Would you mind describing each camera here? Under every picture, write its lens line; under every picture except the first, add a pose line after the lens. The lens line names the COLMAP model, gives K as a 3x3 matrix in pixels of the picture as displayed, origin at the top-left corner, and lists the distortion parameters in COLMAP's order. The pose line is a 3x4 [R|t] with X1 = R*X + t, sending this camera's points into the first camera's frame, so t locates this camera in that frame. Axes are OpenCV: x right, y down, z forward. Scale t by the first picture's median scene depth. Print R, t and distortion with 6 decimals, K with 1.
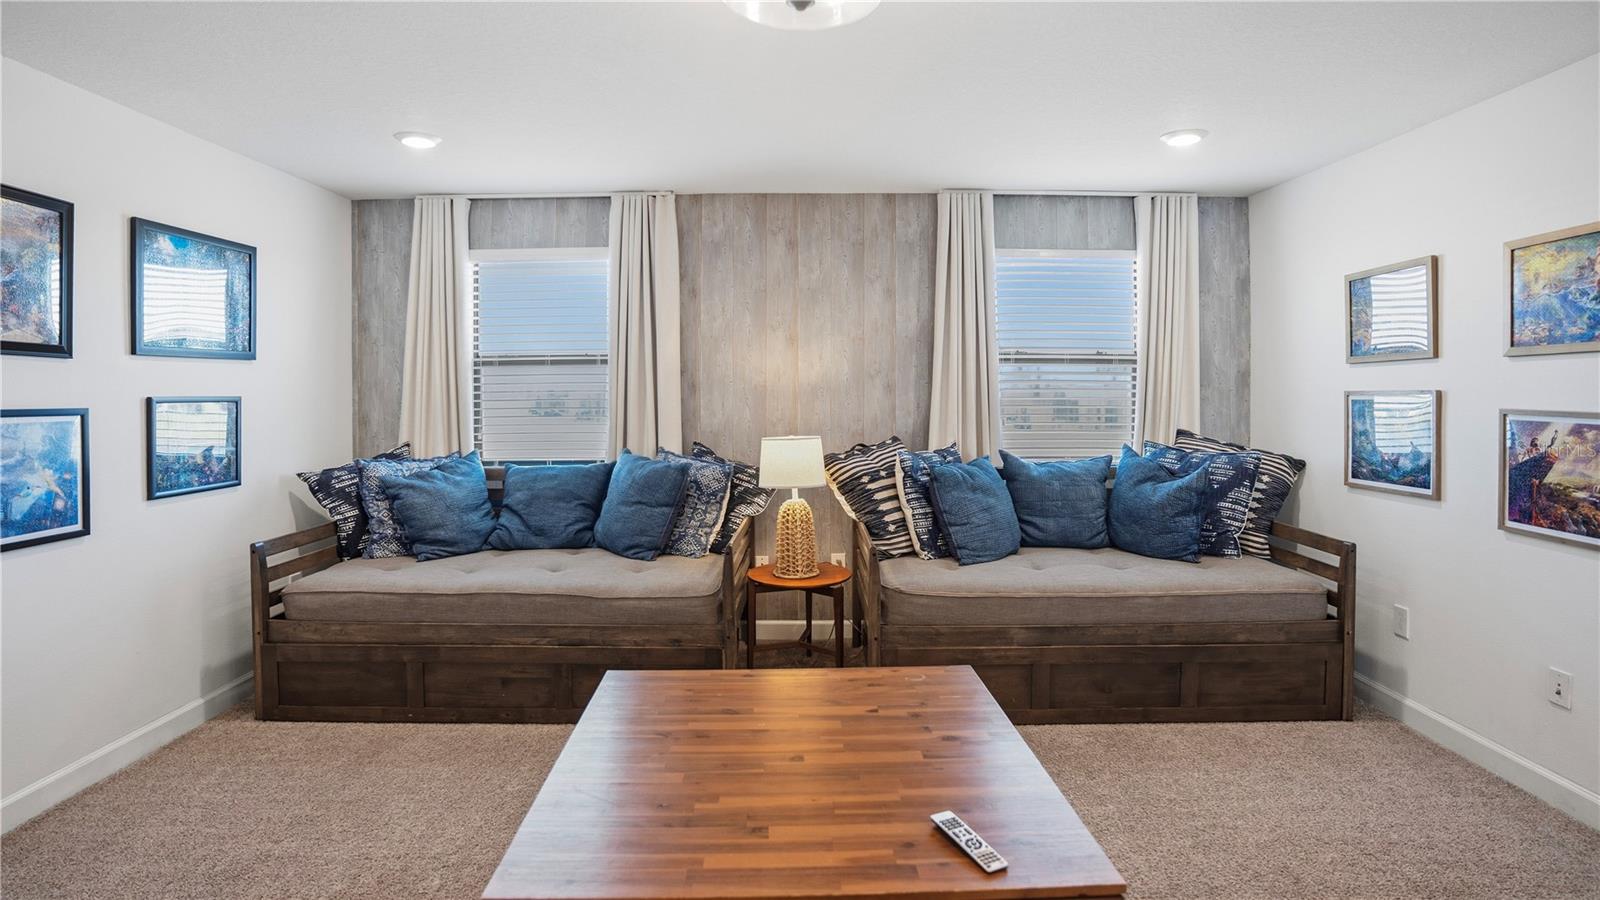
lens RADIAL K [[819.0, 0, 802.9], [0, 819.0, 395.6], [0, 0, 1]] dist [-0.000860, 0.000336]
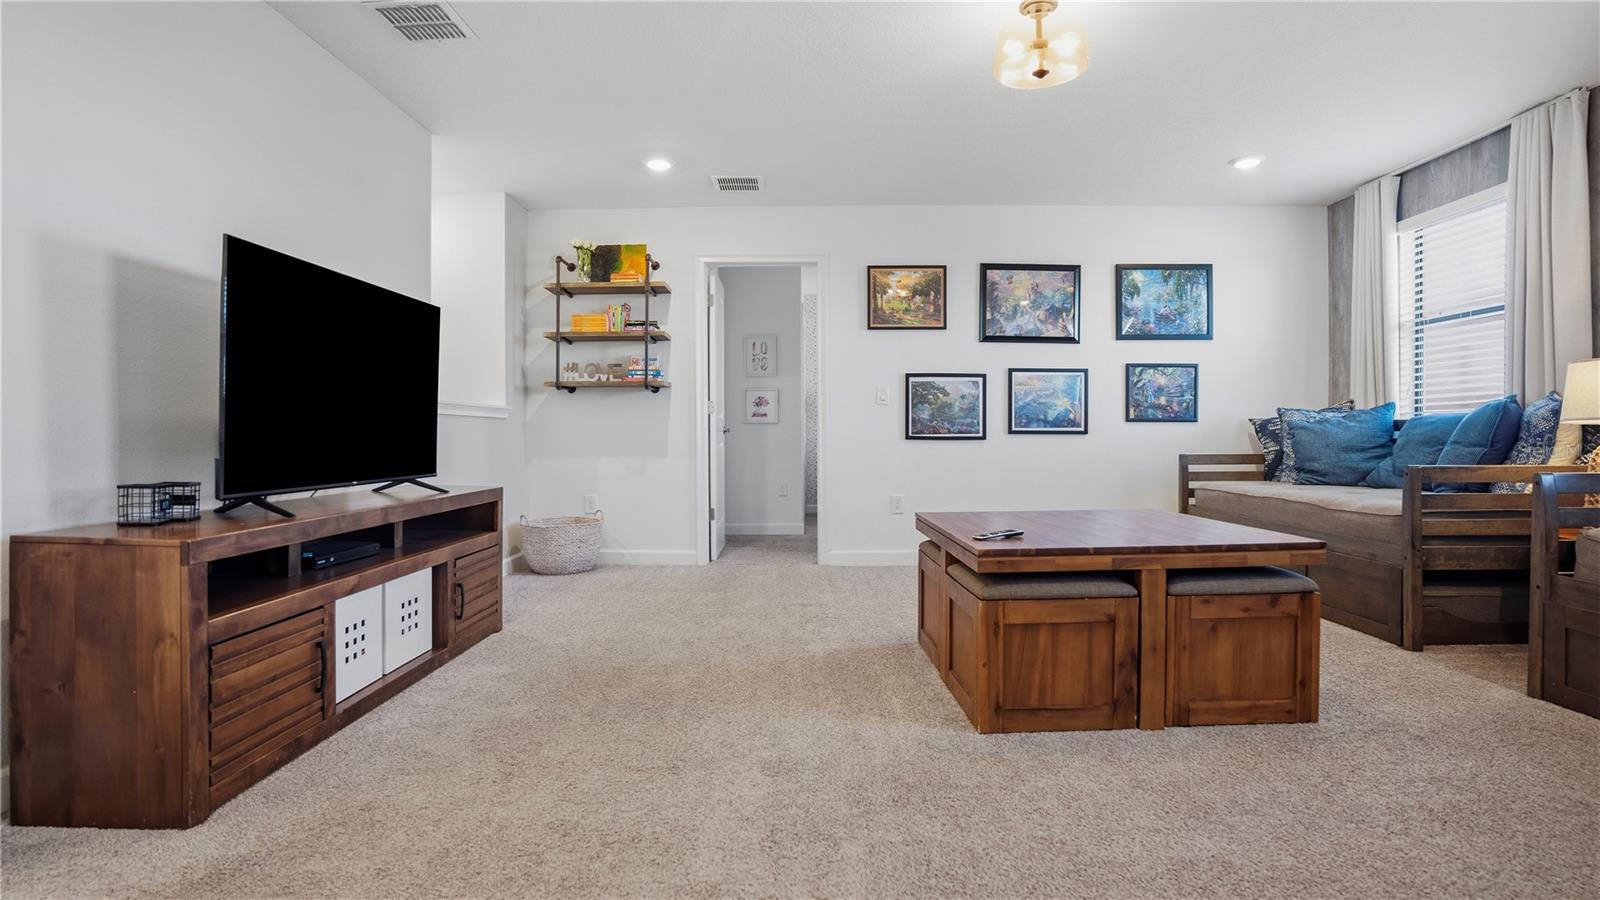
lens RADIAL K [[797.4, 0, 800.0], [0, 797.4, 450.0], [0, 0, 1]] dist [-0.001126, -0.000338]
pose [[0.015713, 0.017911, -0.999716, 0.734325], [-0.011108, 0.999781, 0.017738, 0.132620], [0.999815, 0.010826, 0.015908, 0.211420]]
